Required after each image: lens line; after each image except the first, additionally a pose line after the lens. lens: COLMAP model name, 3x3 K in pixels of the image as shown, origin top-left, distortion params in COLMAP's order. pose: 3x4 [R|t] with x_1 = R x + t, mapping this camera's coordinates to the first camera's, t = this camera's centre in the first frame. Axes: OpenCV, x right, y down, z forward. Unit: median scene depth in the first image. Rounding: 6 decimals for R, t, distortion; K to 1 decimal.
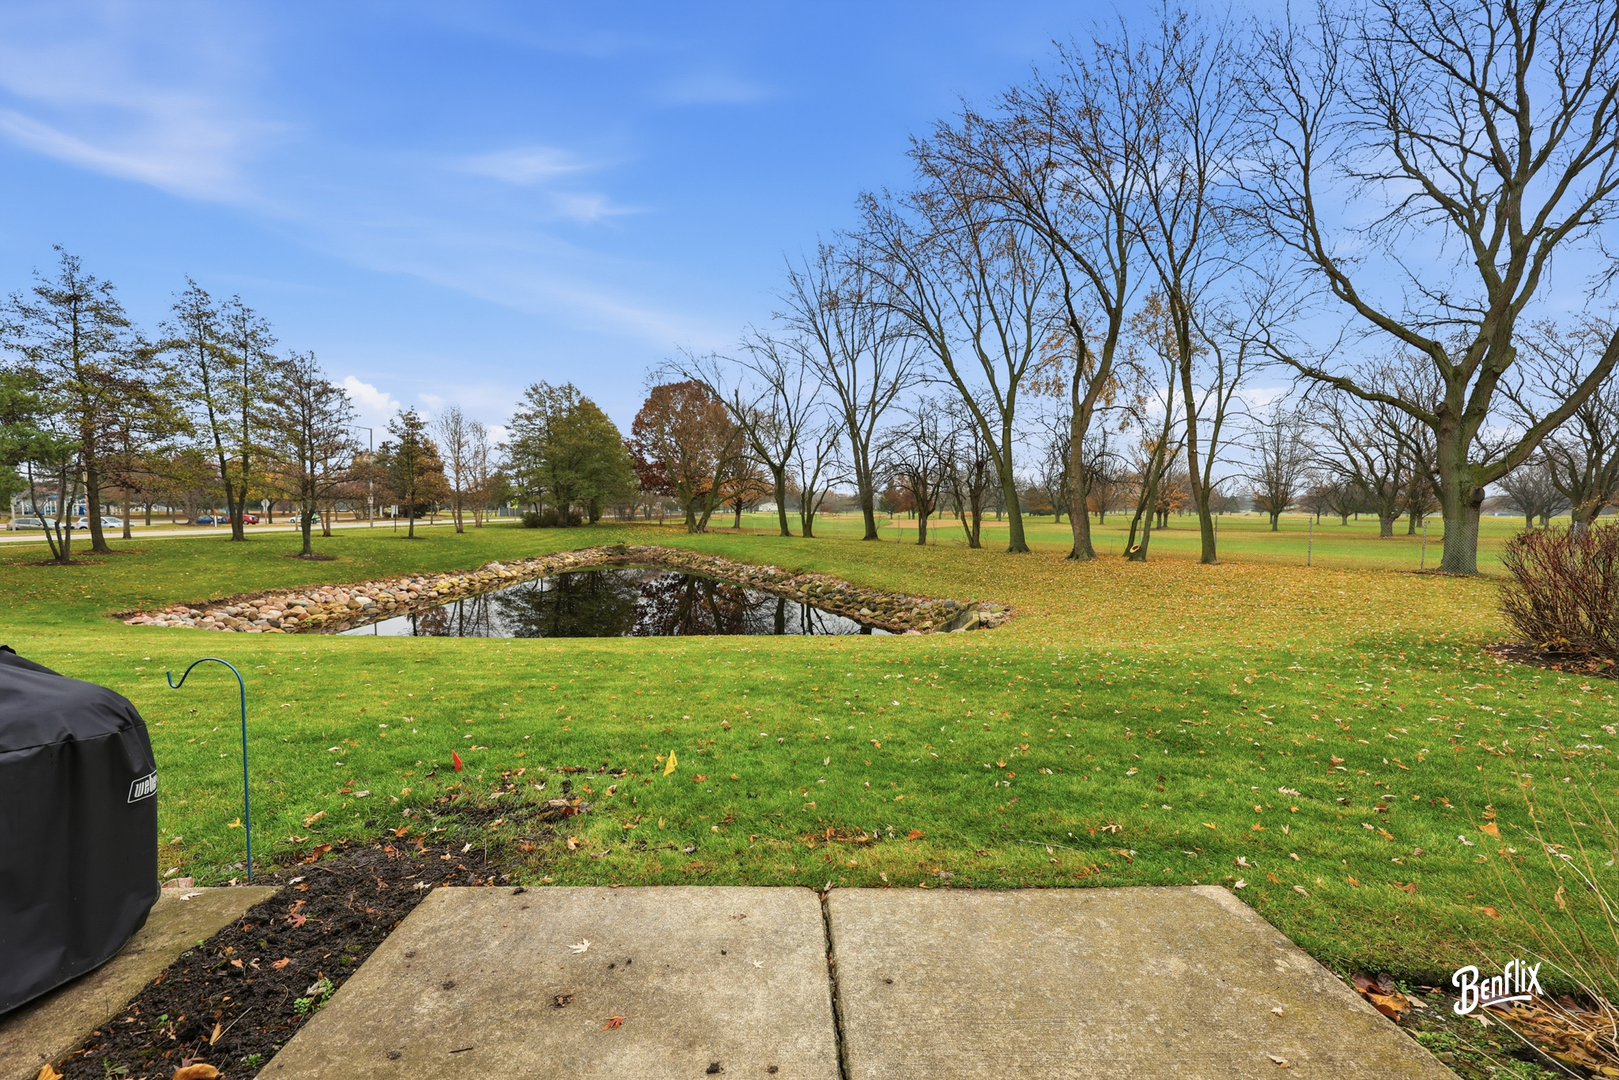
lens RADIAL K [[648.6, 0, 807.2], [0, 648.6, 537.0], [0, 0, 1]] dist [0.000888, 0.000347]
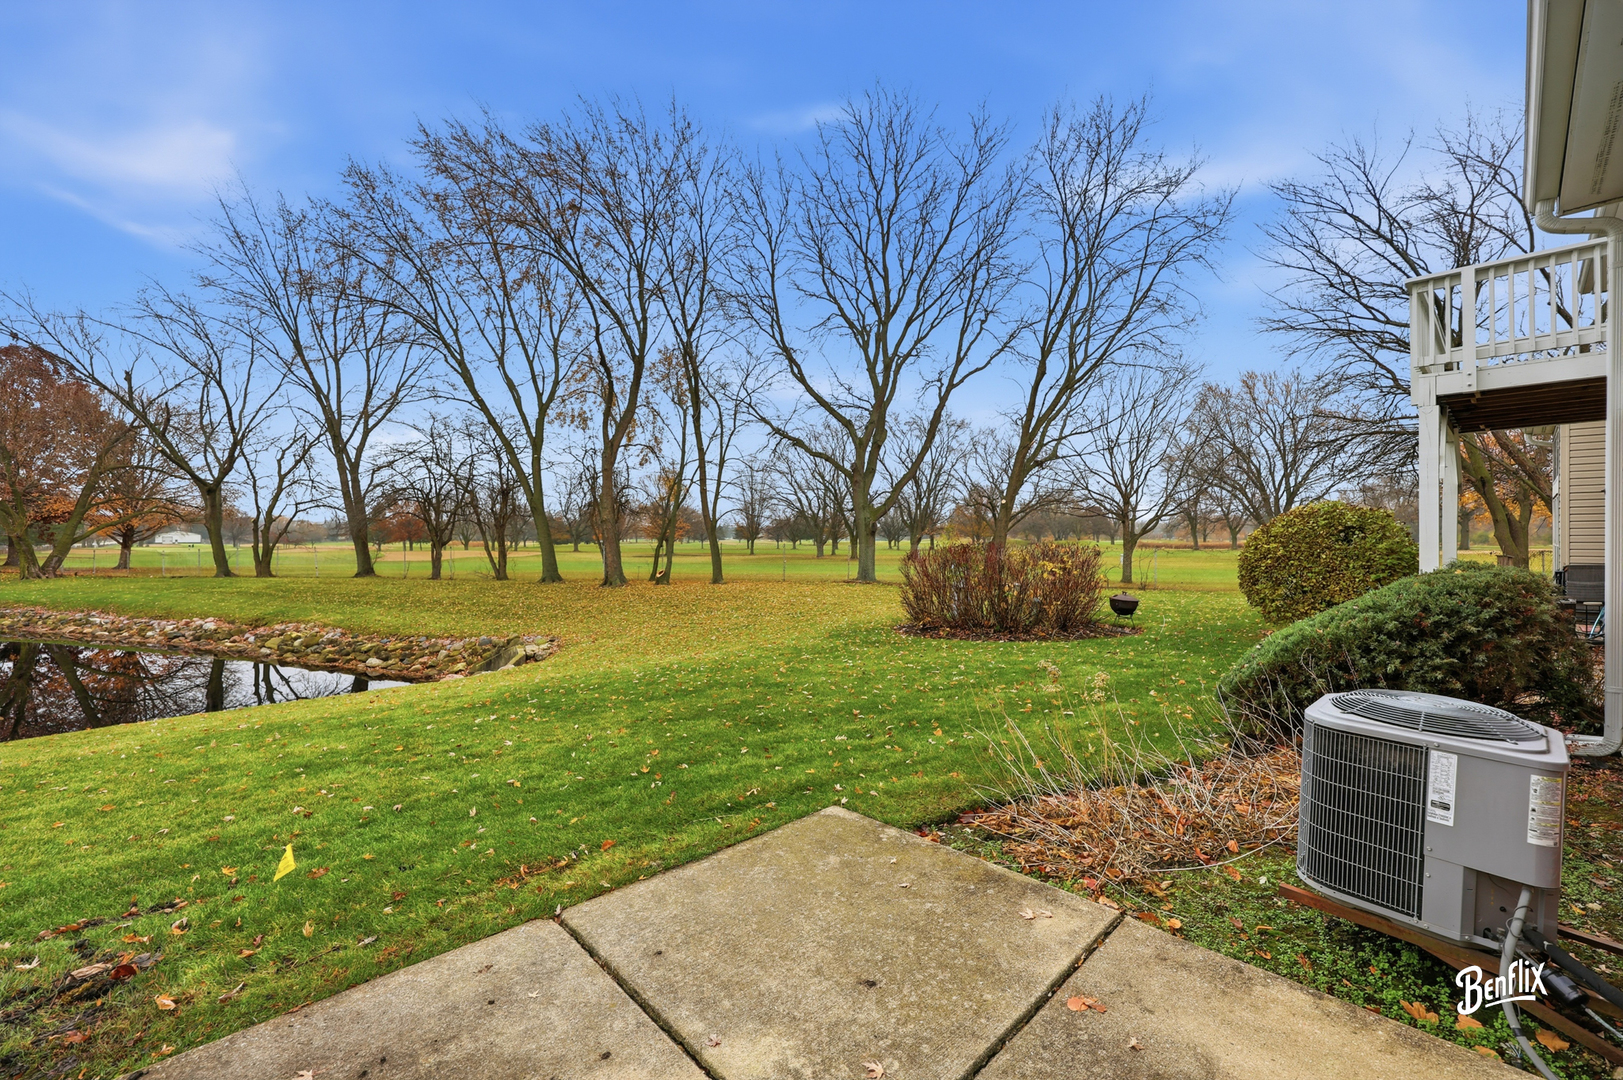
lens RADIAL K [[650.2, 0, 802.9], [0, 650.2, 539.8], [0, 0, 1]] dist [0.000888, 0.000347]
pose [[0.759300, -0.008627, 0.650683, -0.033927], [0.034651, 0.999030, -0.027191, -0.000746], [-0.649817, 0.043193, 0.758862, -0.006174]]
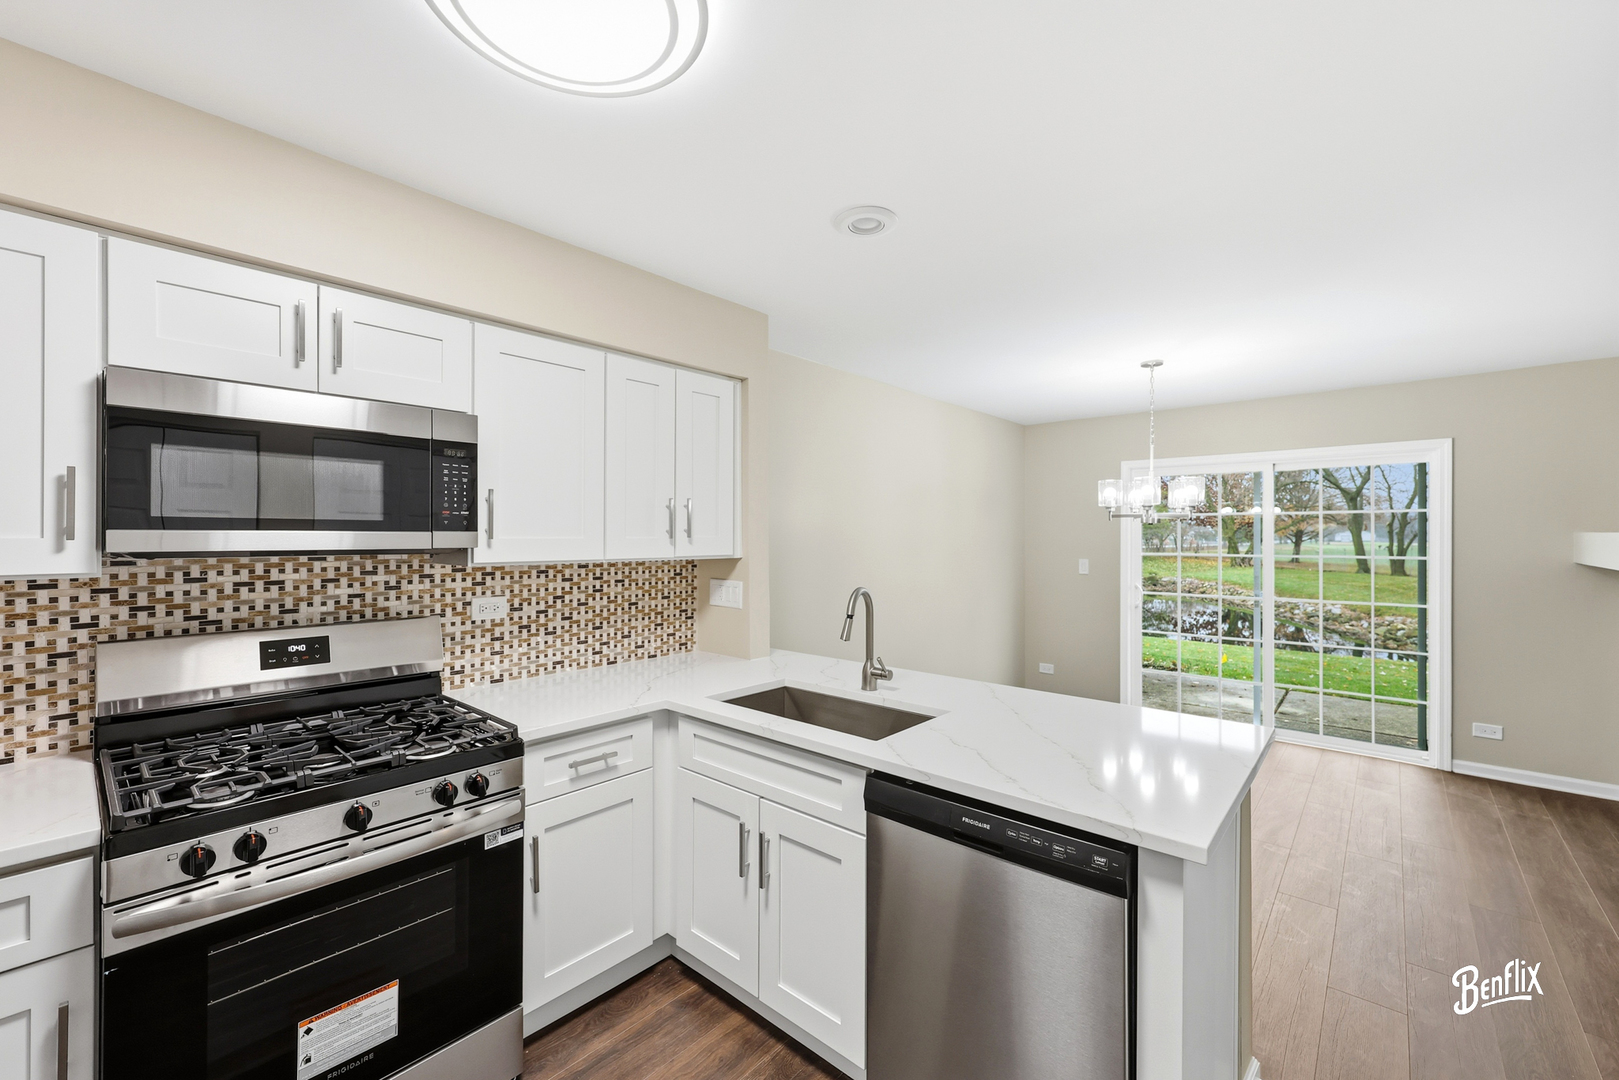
lens RADIAL K [[648.6, 0, 815.4], [0, 648.6, 537.9], [0, 0, 1]] dist [0.000888, 0.000347]
pose [[0.731618, -0.003556, -0.681706, 0.045237], [-0.026704, 0.999069, -0.033871, 0.002719], [0.681192, 0.042985, 0.730842, -0.246842]]
